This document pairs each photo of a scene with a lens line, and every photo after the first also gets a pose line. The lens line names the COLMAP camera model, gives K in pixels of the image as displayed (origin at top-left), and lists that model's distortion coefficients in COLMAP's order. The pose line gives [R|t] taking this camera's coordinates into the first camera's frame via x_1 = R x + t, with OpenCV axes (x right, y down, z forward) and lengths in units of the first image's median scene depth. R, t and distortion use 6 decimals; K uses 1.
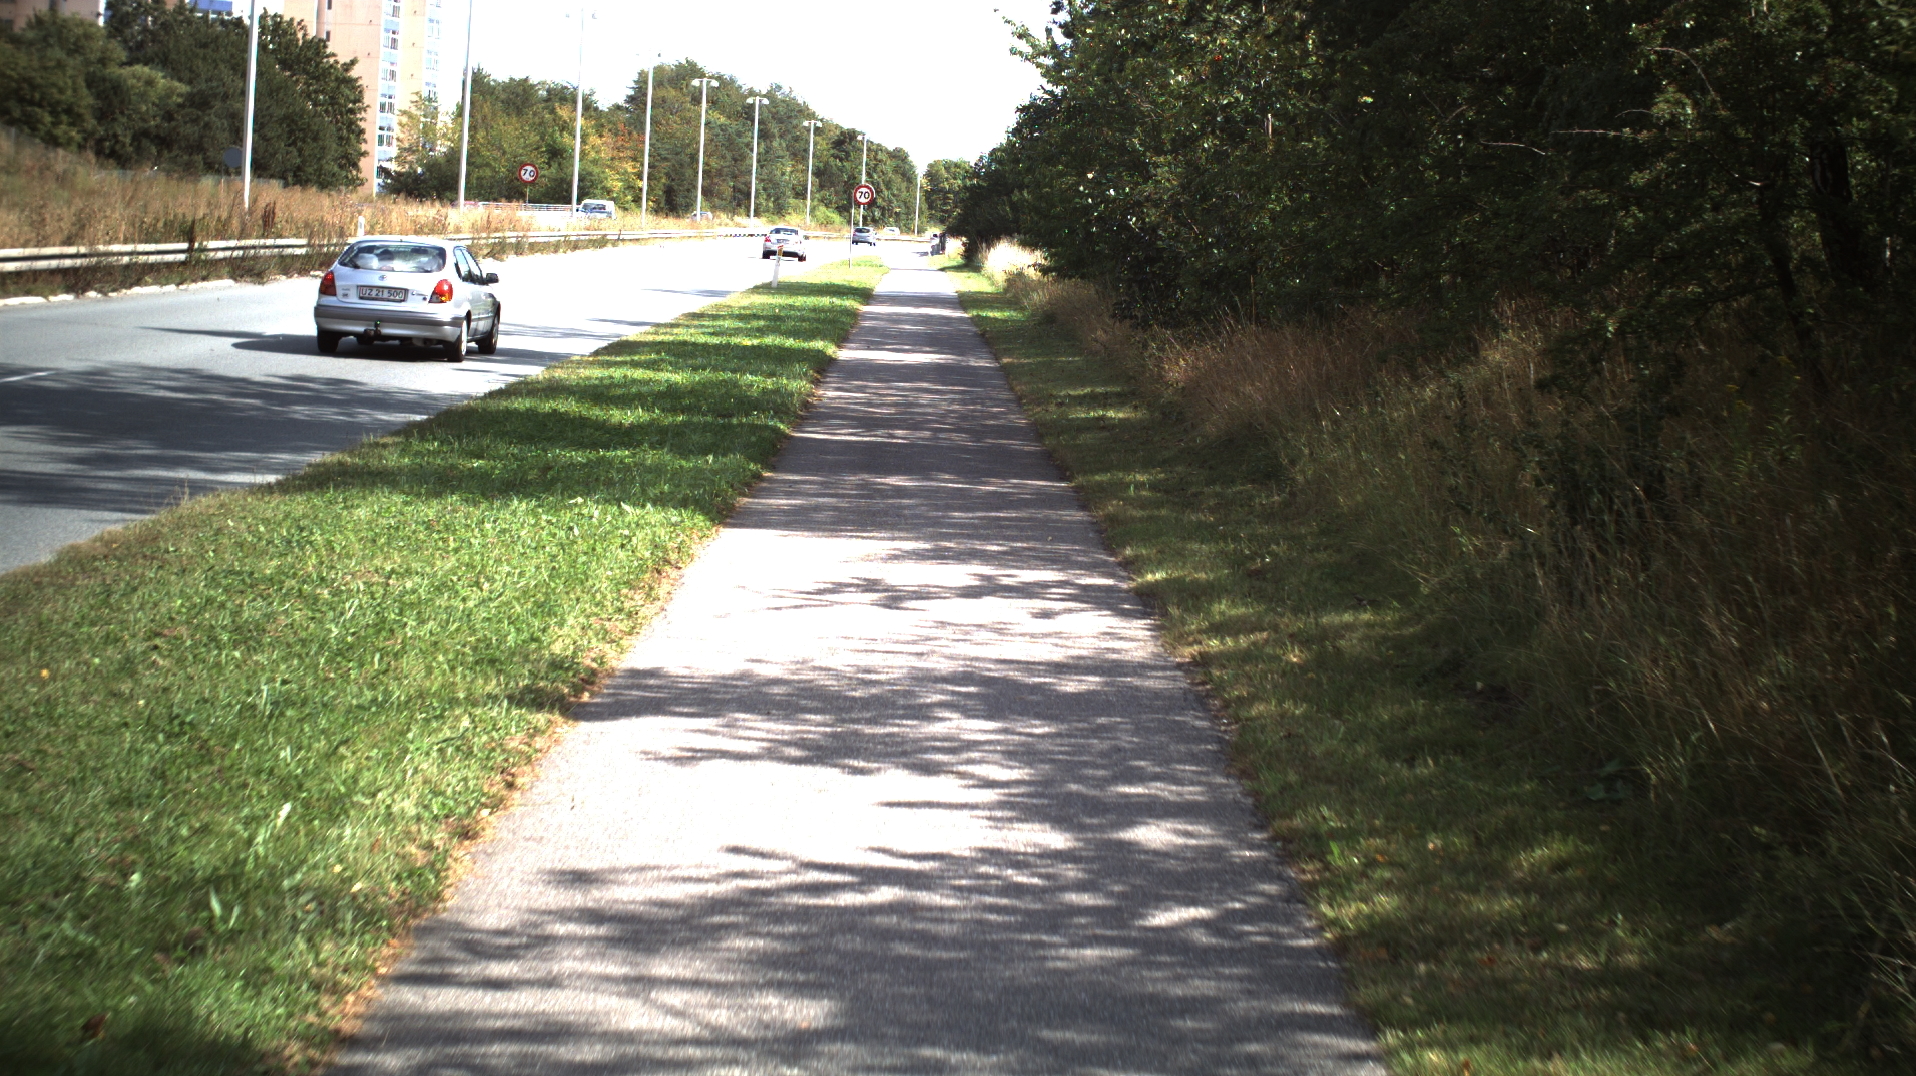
lens RADIAL K [[14211.9, 0, 958.7], [0, 14211.9, 537.6], [0, 0, 1]] dist [-0.921798, -13.938423]
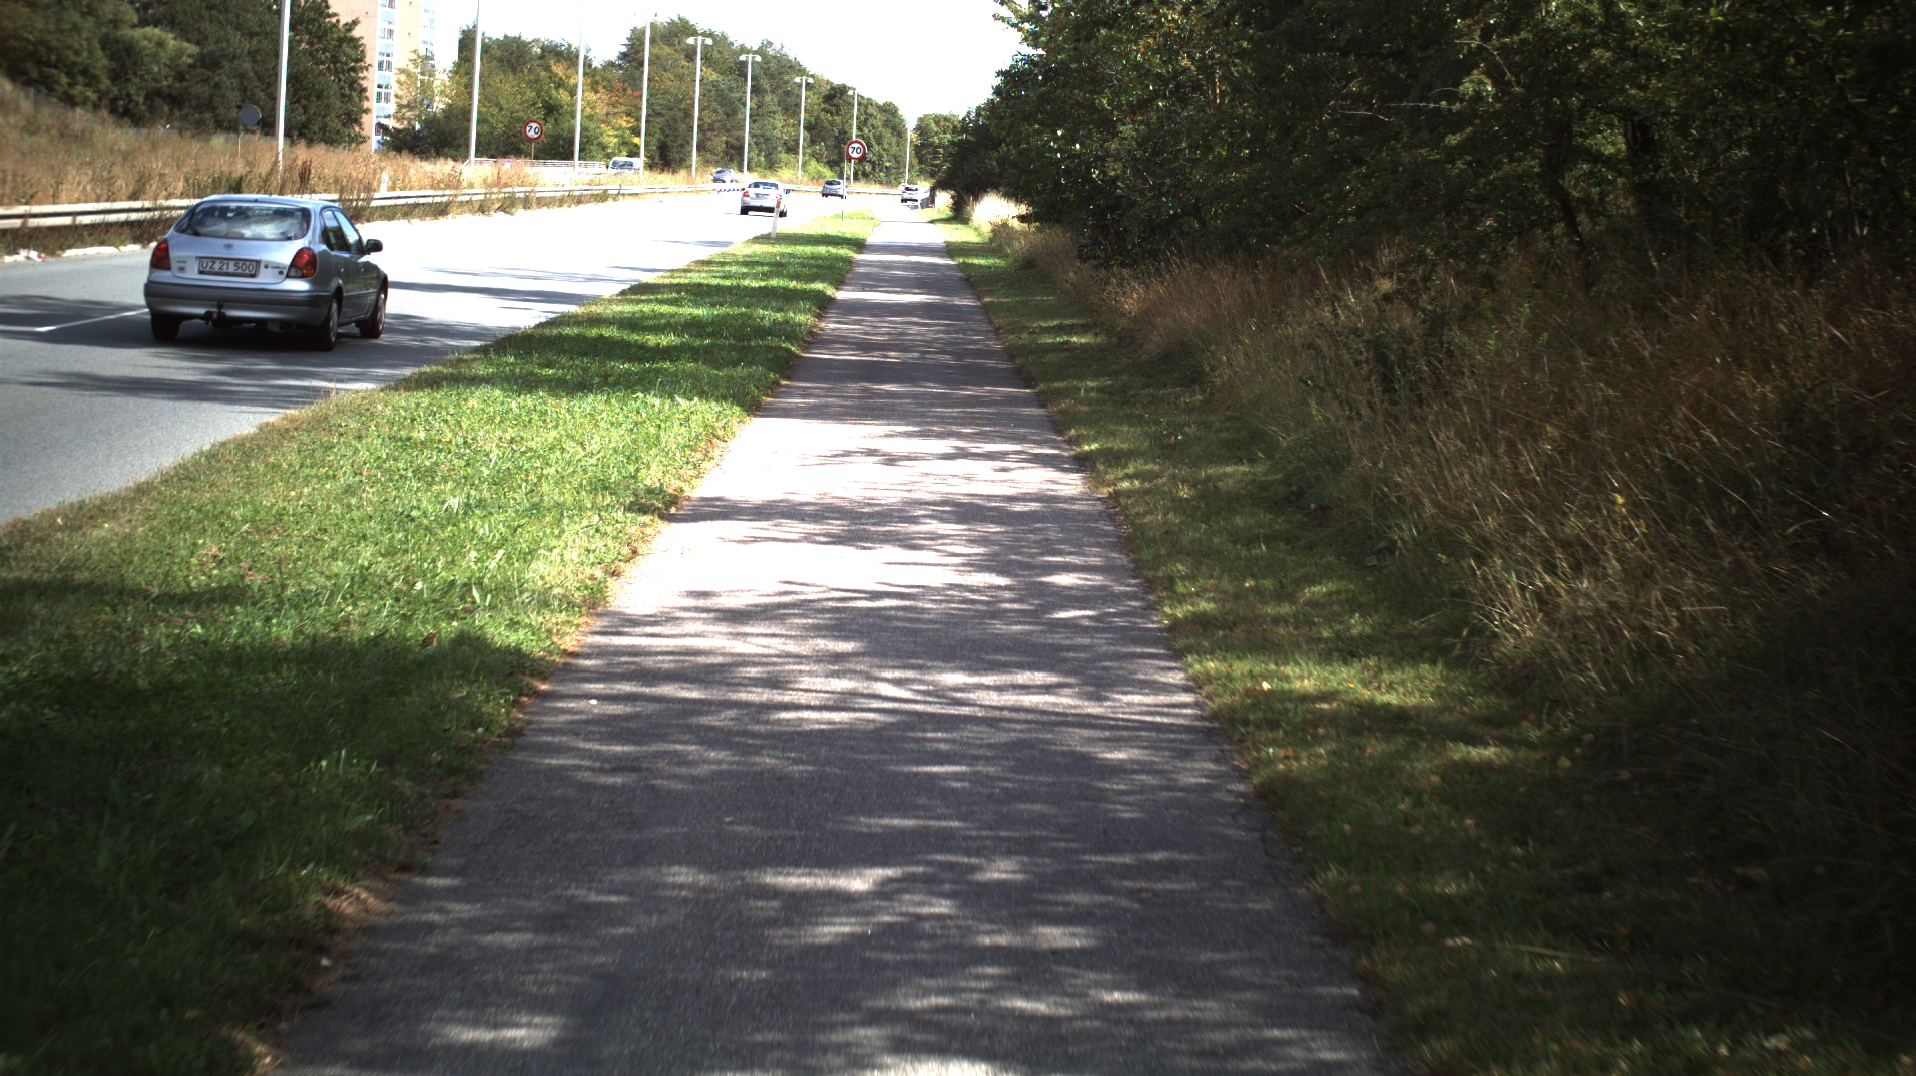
lens RADIAL K [[14211.9, 0, 958.7], [0, 14211.9, 537.6], [0, 0, 1]] dist [-0.921798, -13.938423]
pose [[0.999991, -0.004157, 0.000600, 0.000242], [0.004155, 0.999986, 0.003249, 0.001712], [-0.000614, -0.003246, 0.999995, -0.075724]]
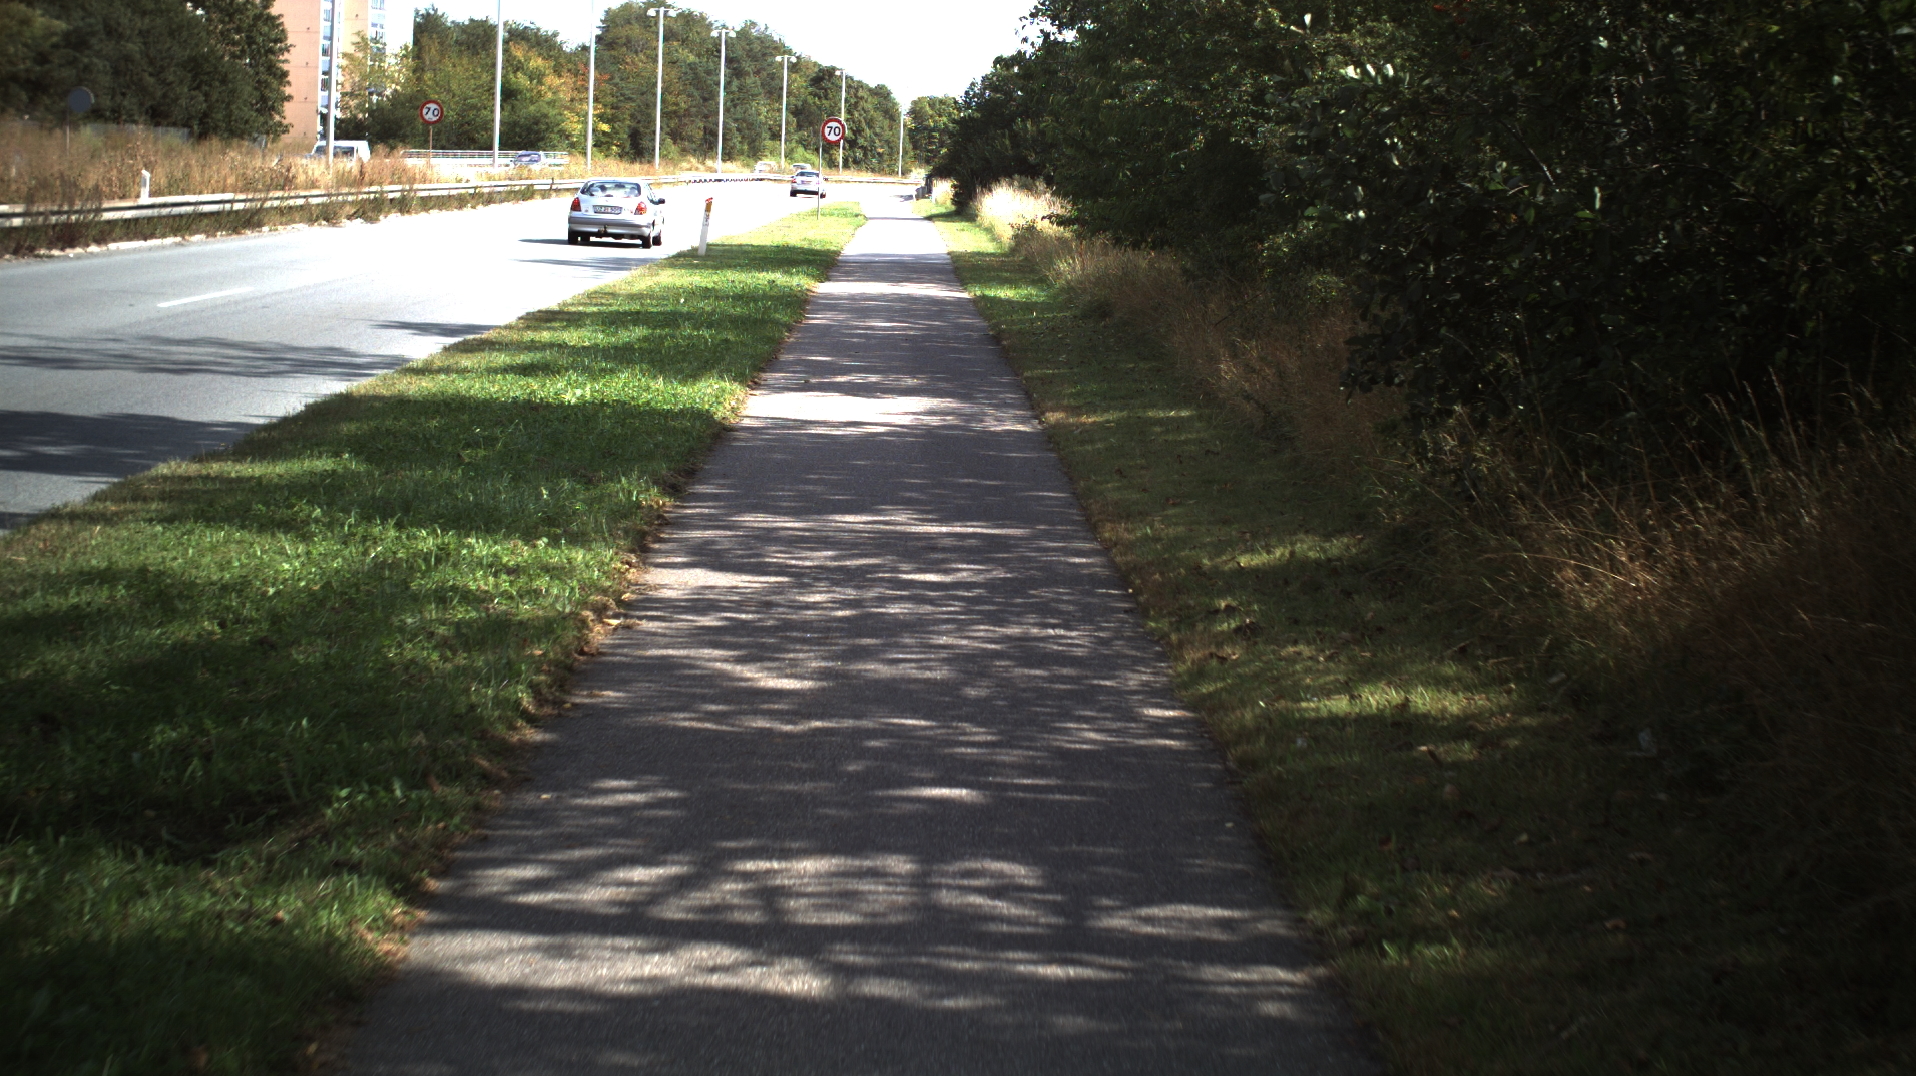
lens RADIAL K [[14211.9, 0, 958.7], [0, 14211.9, 537.6], [0, 0, 1]] dist [-0.921798, -13.938423]
pose [[0.999829, -0.018484, 0.000542, -0.000431], [0.018482, 0.999820, 0.004238, -0.006849], [-0.000620, -0.004228, 0.999991, 0.307806]]
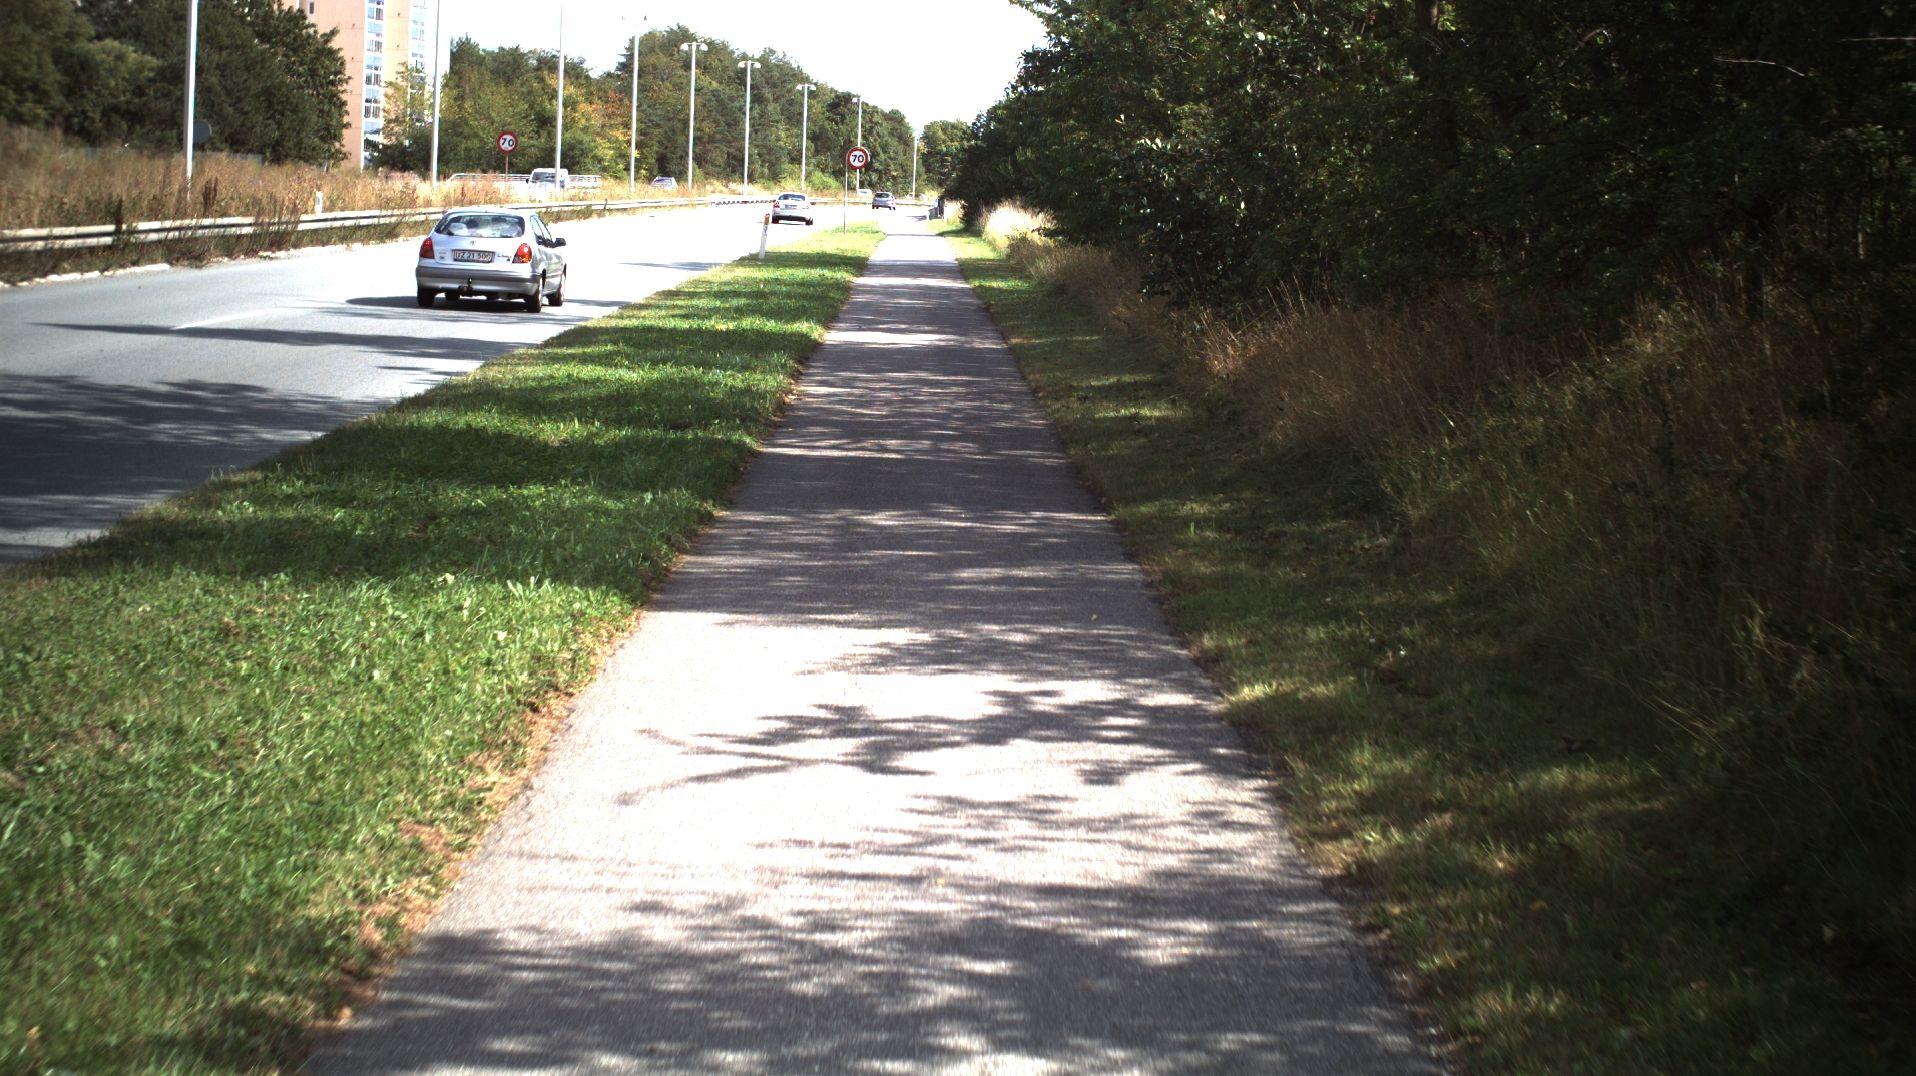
lens RADIAL K [[14211.9, 0, 958.7], [0, 14211.9, 537.6], [0, 0, 1]] dist [-0.921798, -13.938423]
pose [[0.999815, -0.019209, -0.000331, -0.000067], [0.019209, 0.999812, 0.002649, -0.001759], [0.000280, -0.002655, 0.999996, 0.076899]]
